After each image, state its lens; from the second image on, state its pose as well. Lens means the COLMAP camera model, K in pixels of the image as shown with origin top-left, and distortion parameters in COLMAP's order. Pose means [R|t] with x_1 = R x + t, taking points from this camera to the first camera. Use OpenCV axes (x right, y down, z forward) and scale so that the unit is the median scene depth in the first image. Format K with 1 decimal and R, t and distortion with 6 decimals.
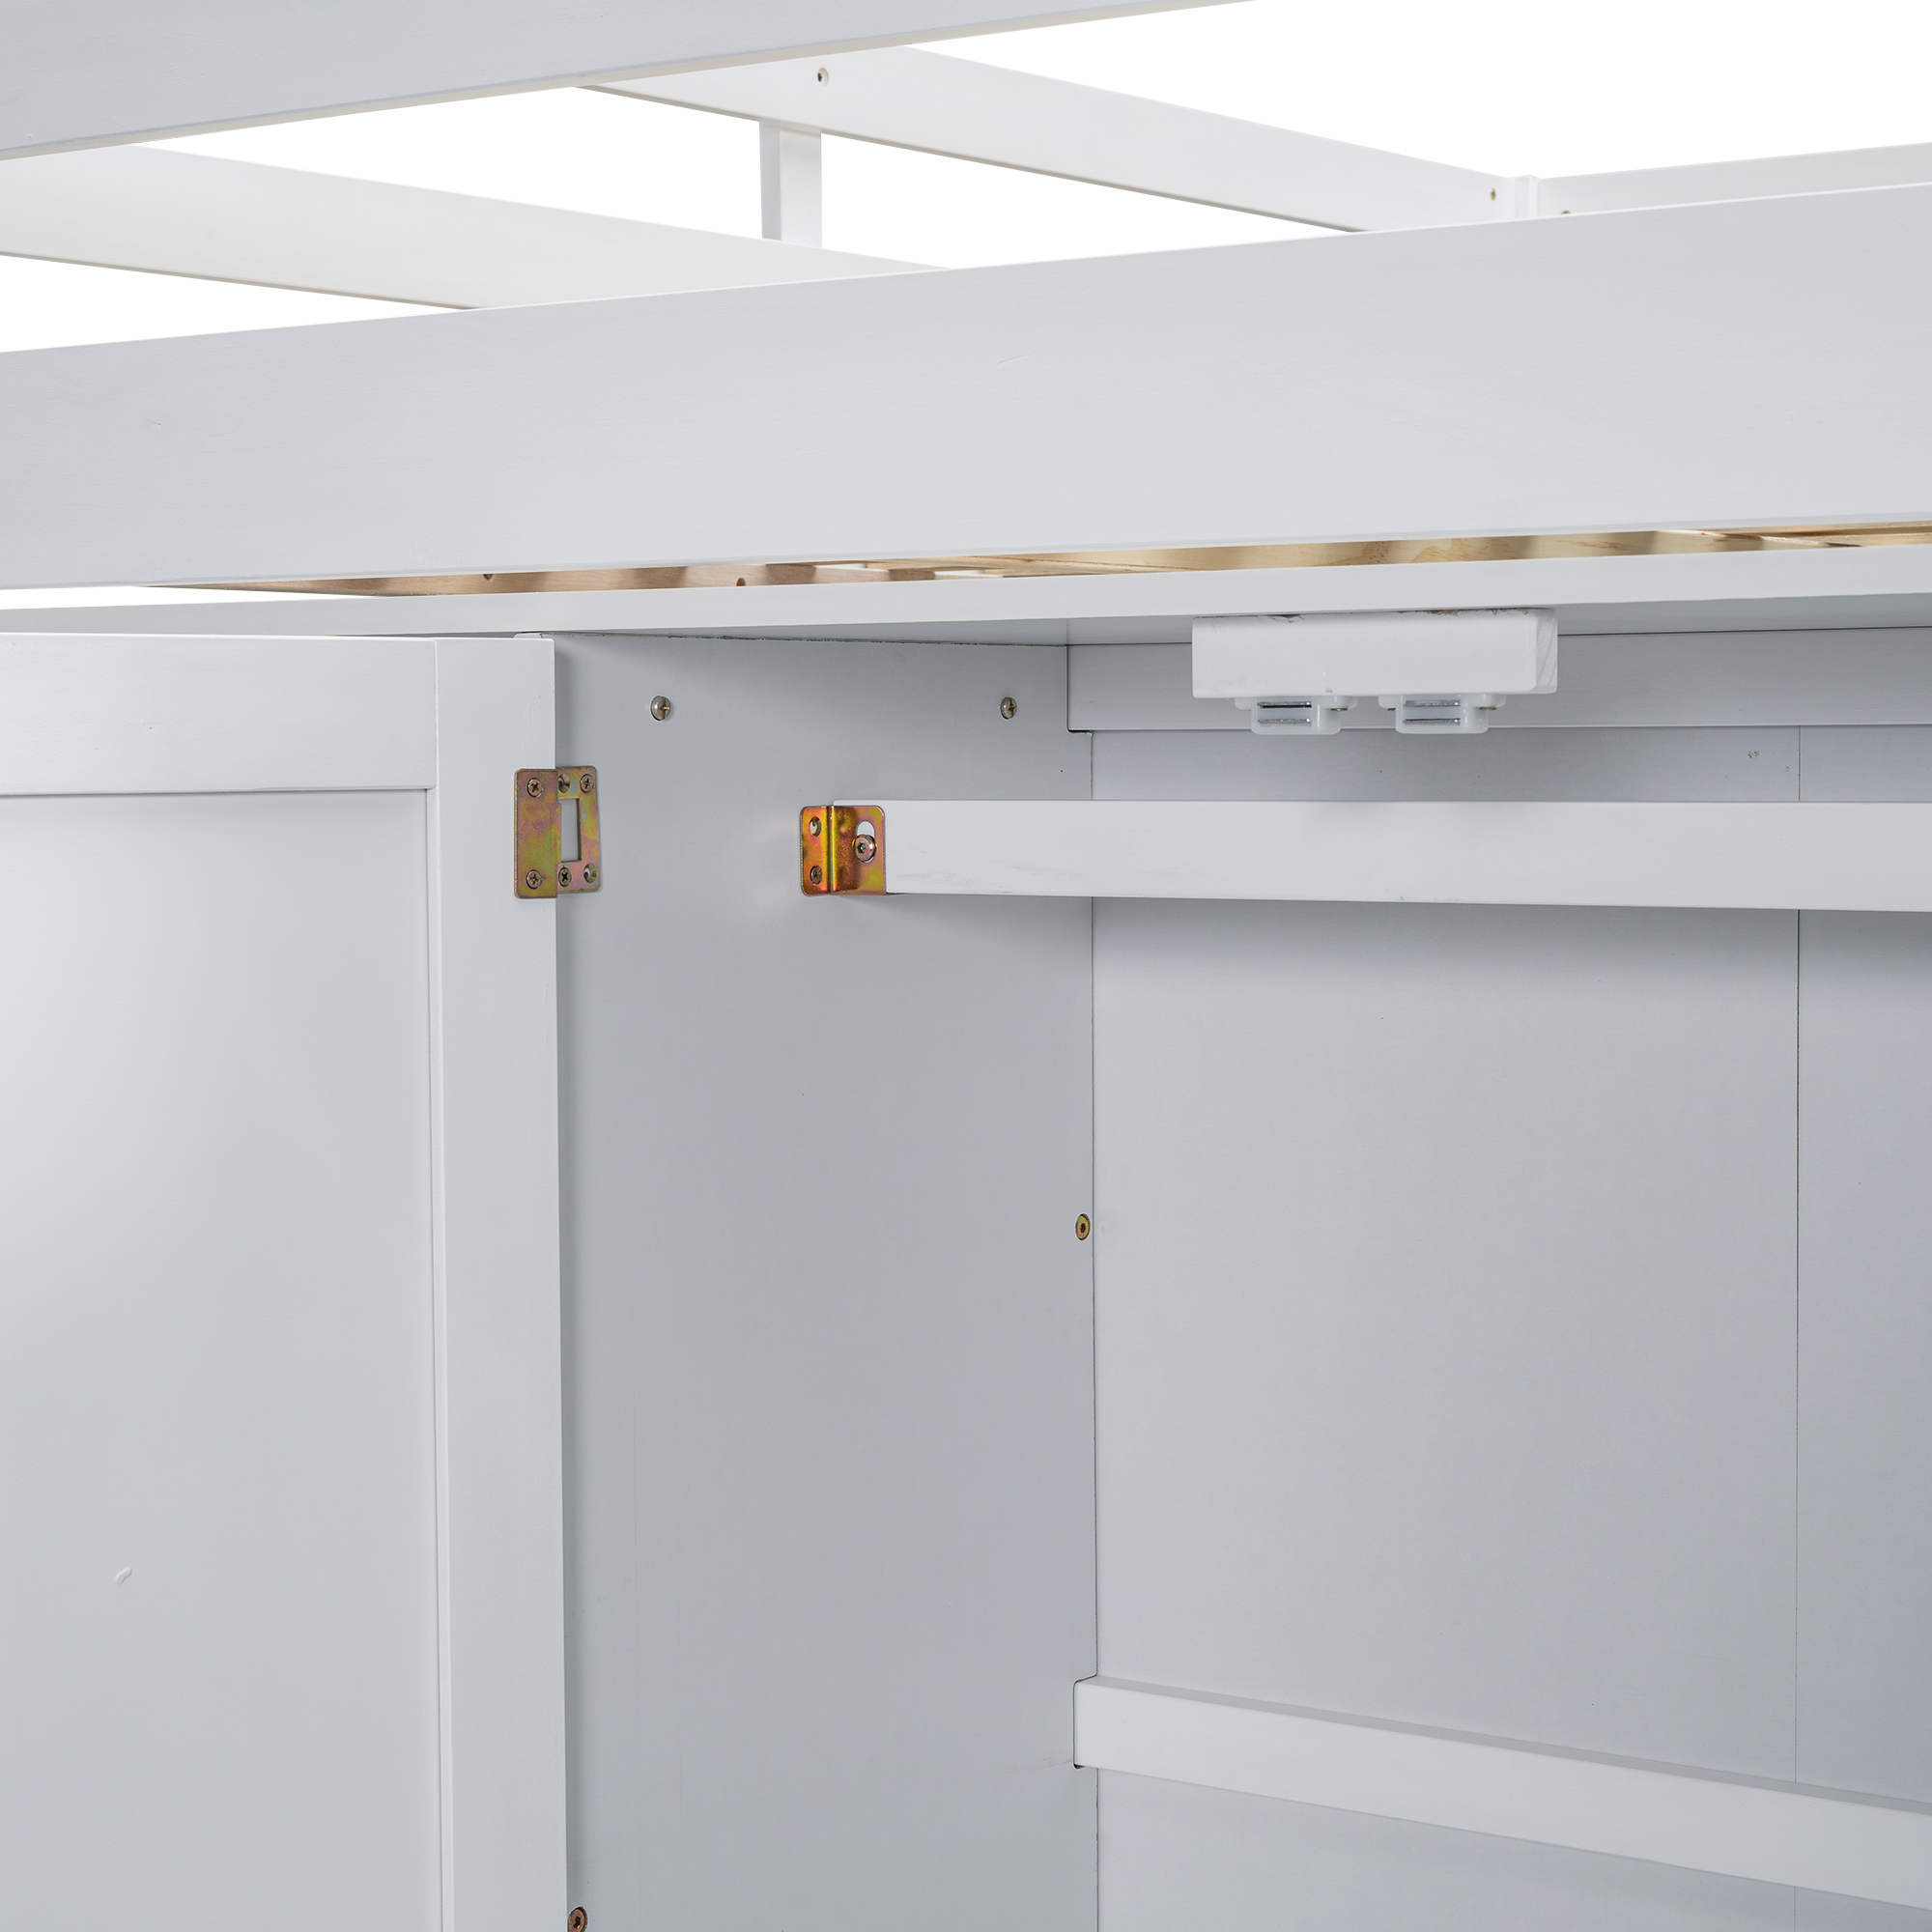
lens RADIAL K [[4555.8, 0, 968.6], [0, 4555.8, 964.8], [0, 0, 1]] dist [0.059704, 0.000000]
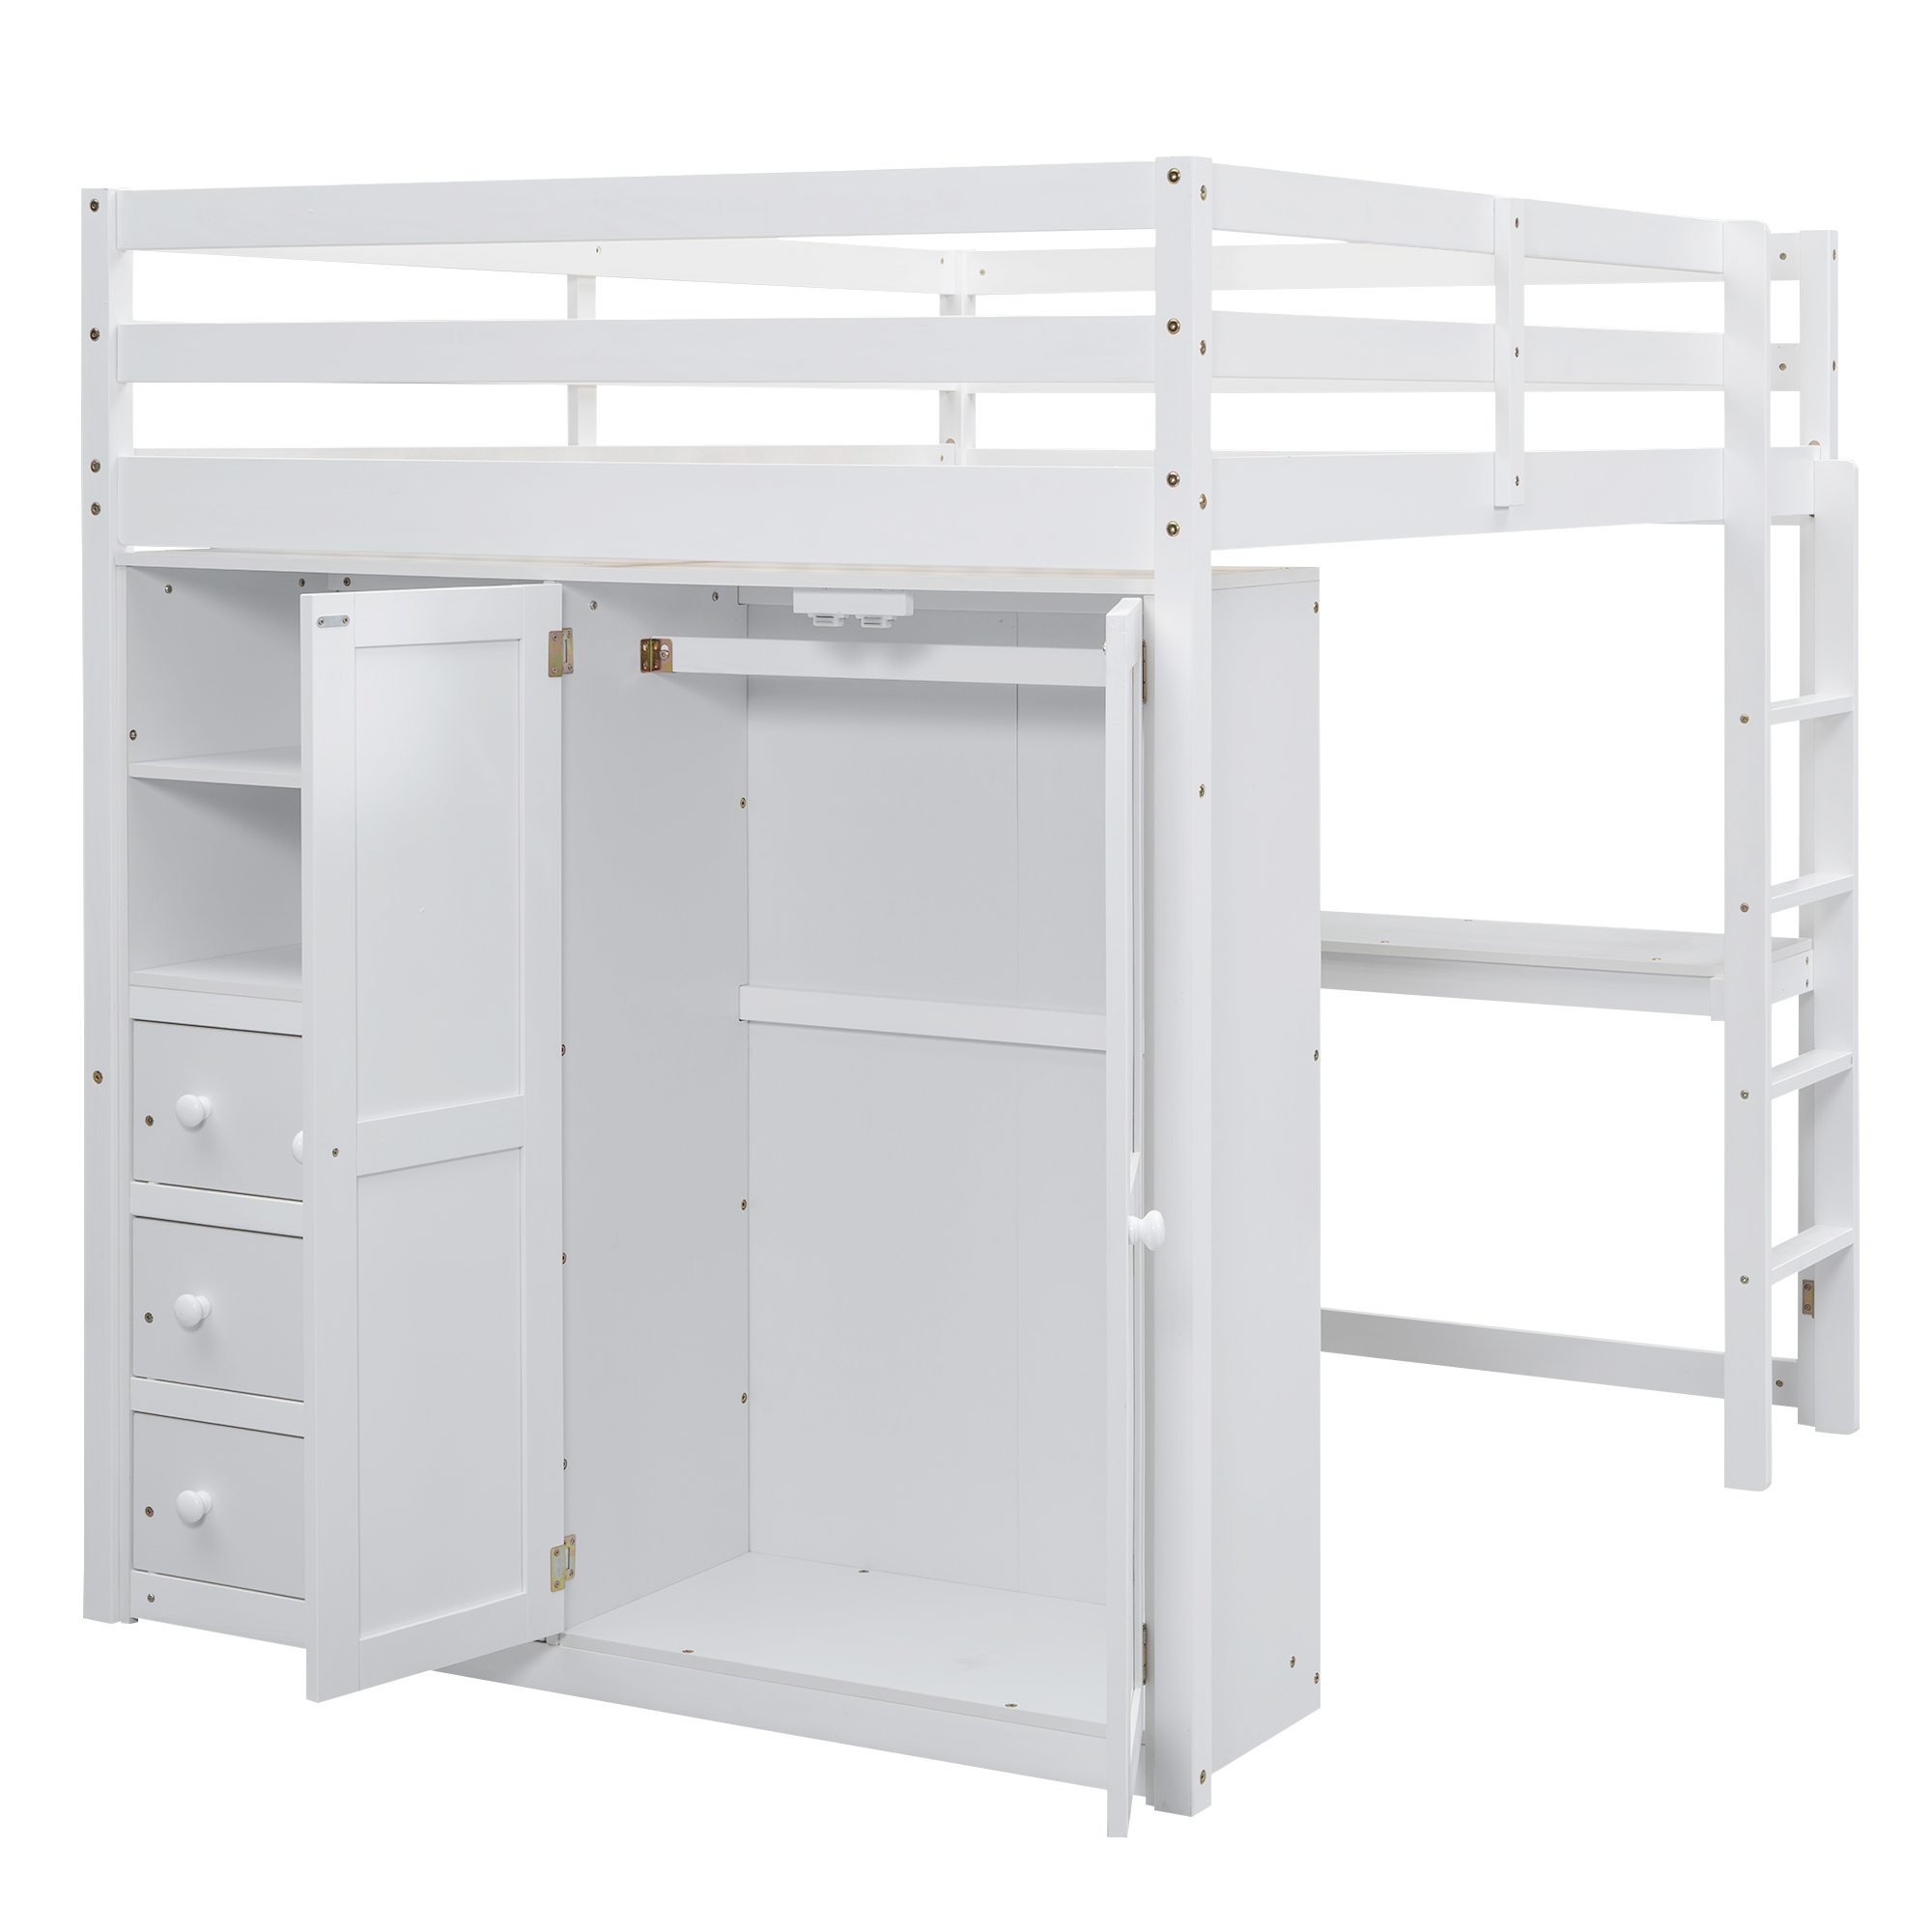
lens RADIAL K [[4555.8, 0, 967.6], [0, 4555.8, 966.2], [0, 0, 1]] dist [0.059704, 0.000000]
pose [[0.994941, -0.003496, 0.100401, -0.122857], [-0.003588, 0.997520, 0.070292, -0.034743], [-0.100397, -0.070297, 0.992461, -1.771344]]
